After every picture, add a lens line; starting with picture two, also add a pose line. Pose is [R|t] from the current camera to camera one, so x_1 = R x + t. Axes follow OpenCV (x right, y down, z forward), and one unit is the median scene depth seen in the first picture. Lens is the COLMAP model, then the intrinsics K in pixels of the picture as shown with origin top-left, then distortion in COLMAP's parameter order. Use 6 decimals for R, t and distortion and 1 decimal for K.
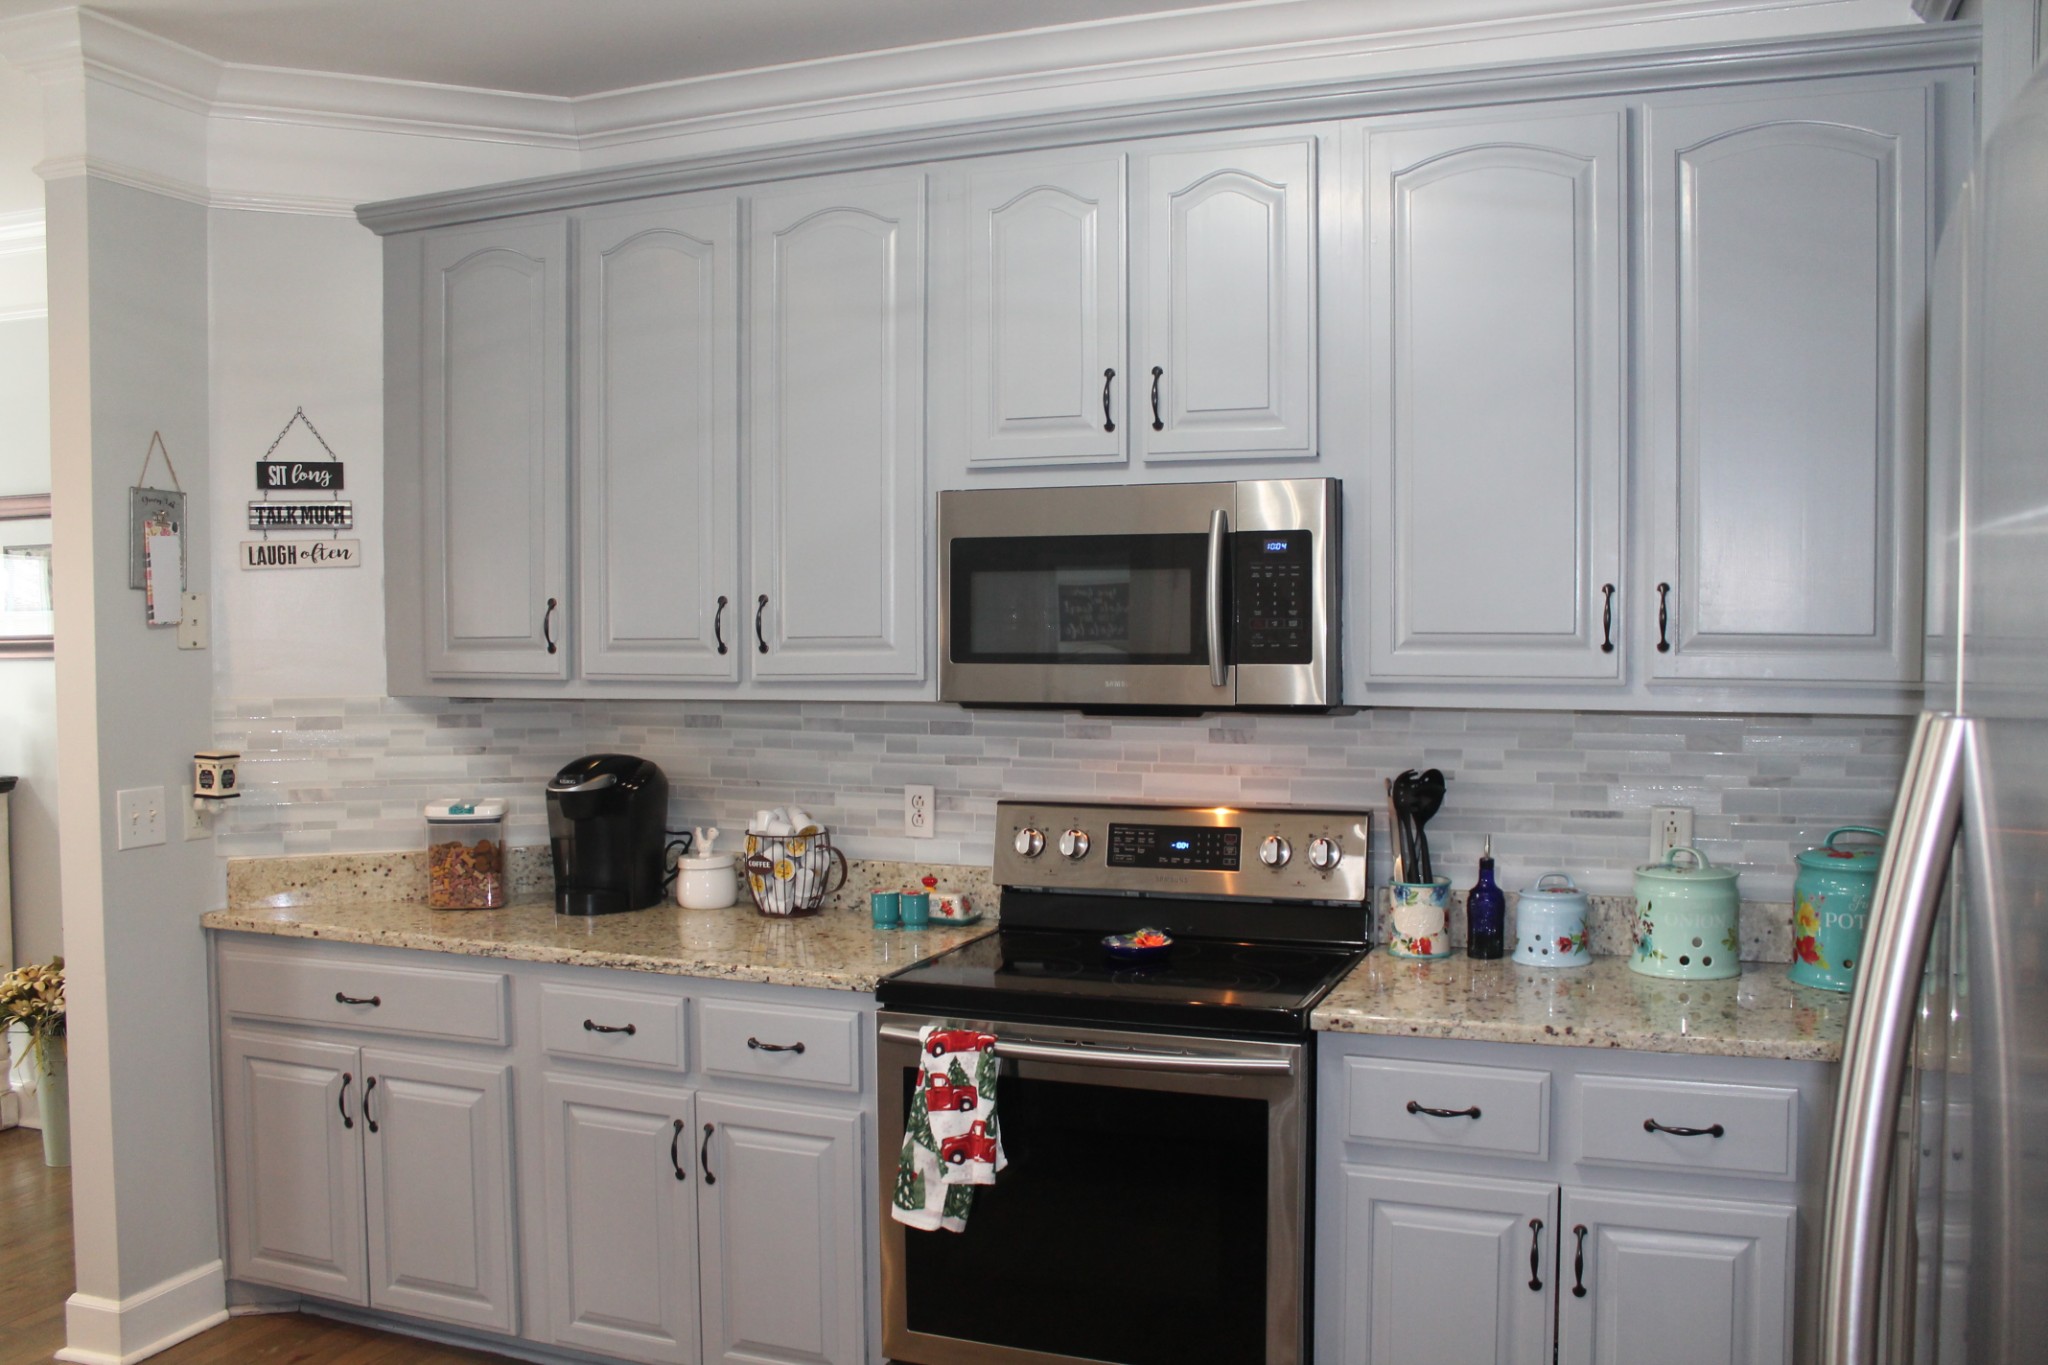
lens RADIAL K [[1753.7, 0, 1024.0], [0, 1753.7, 682.5], [0, 0, 1]] dist [-0.158680, 0.122005]
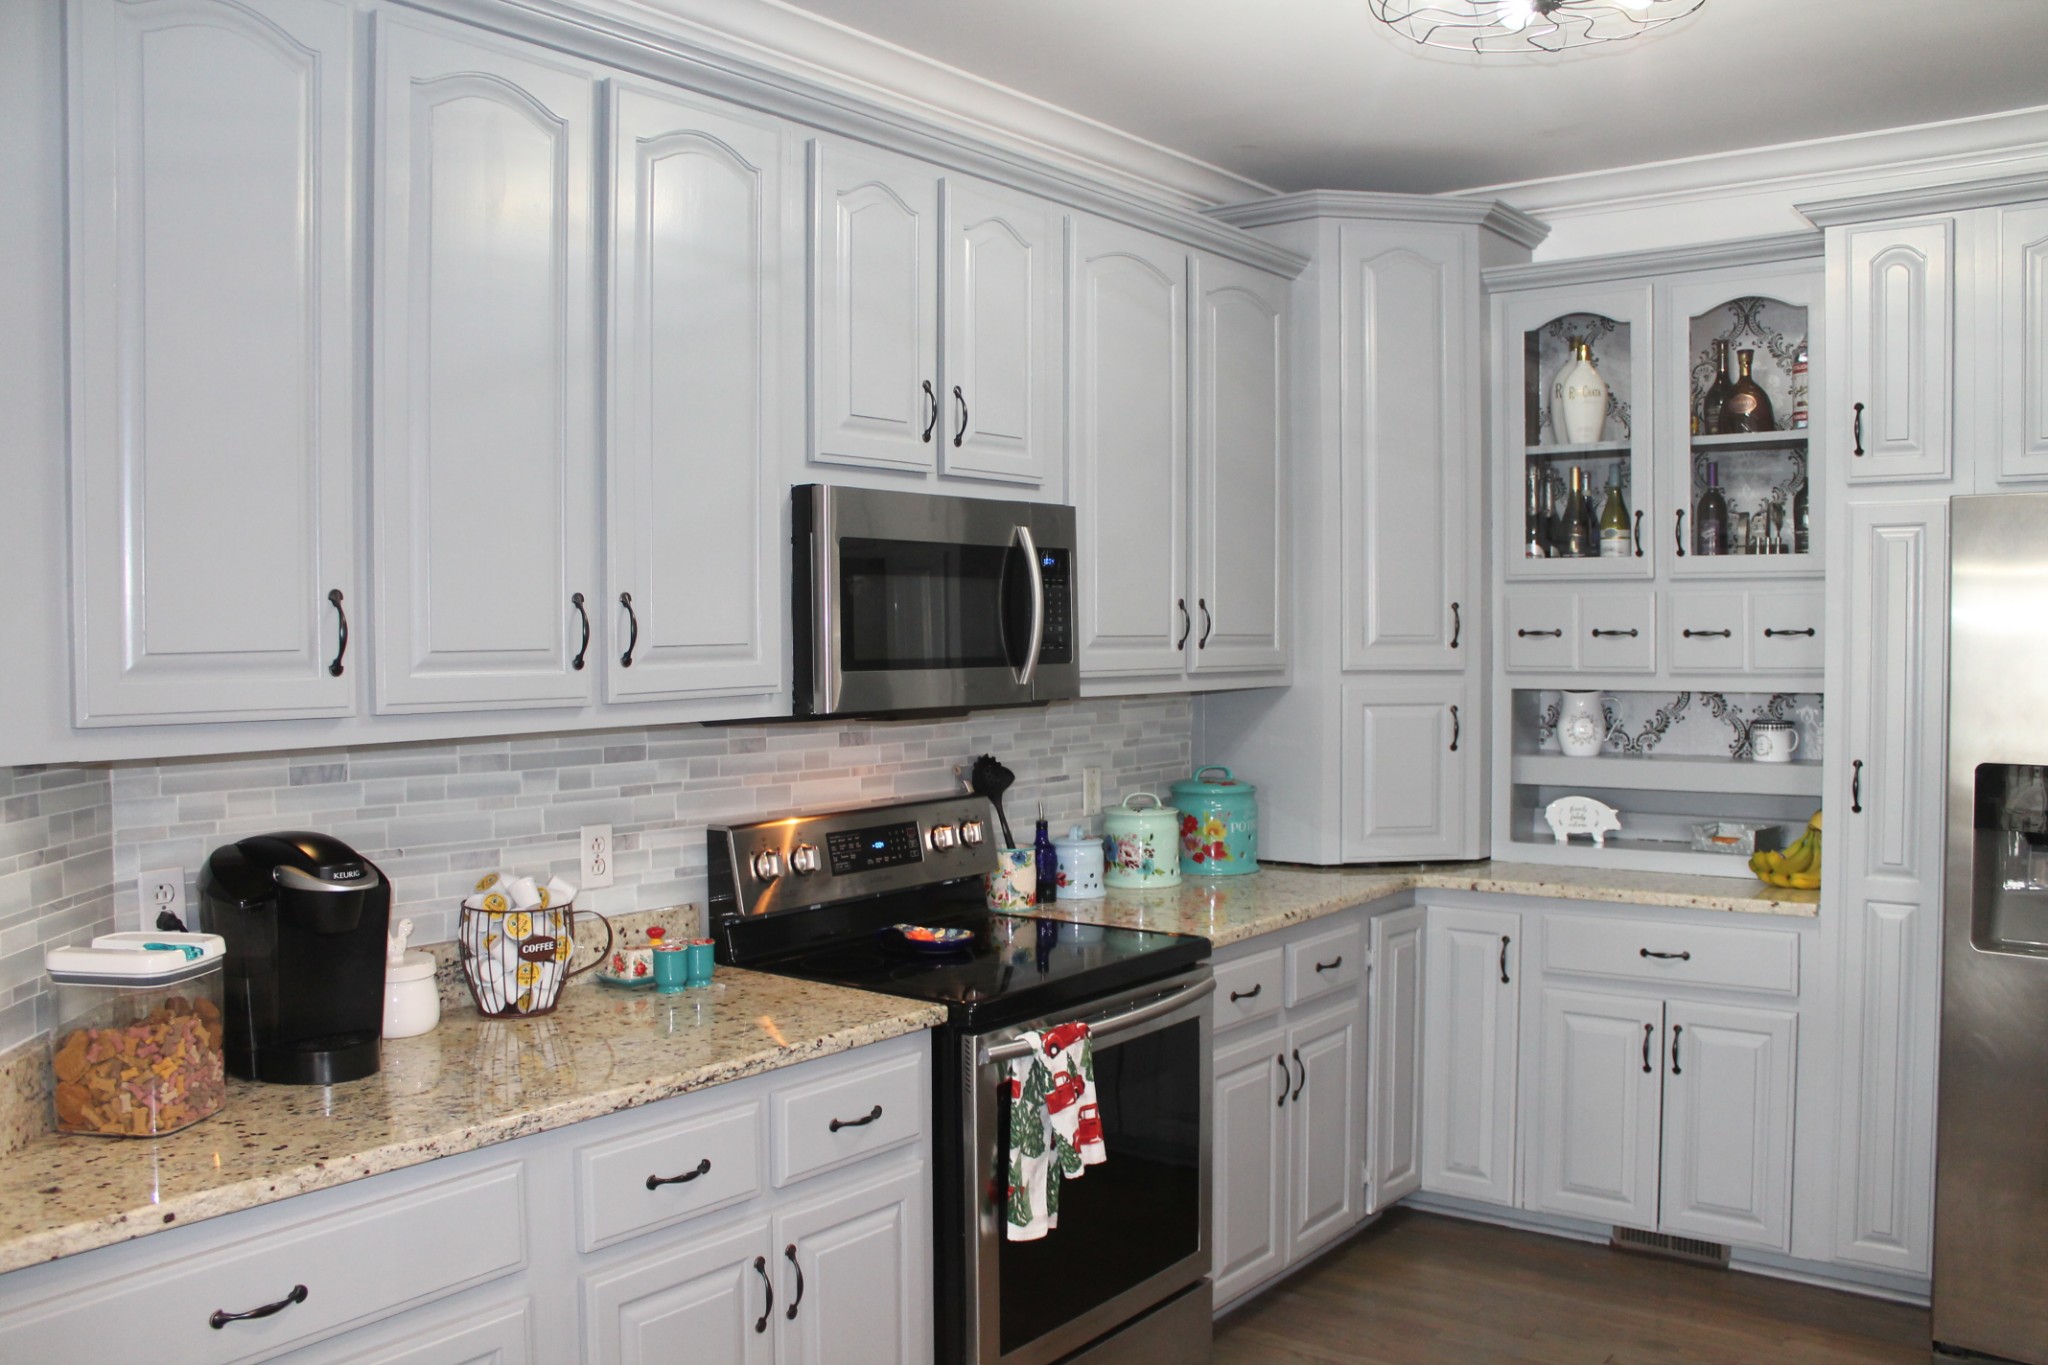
lens RADIAL K [[1753.7, 0, 1024.0], [0, 1753.7, 682.5], [0, 0, 1]] dist [-0.158680, 0.122005]
pose [[0.275098, -0.025830, 0.961069, -0.865748], [0.040347, 0.999069, 0.015302, -0.014811], [-0.960569, 0.034567, 0.275884, 0.624216]]
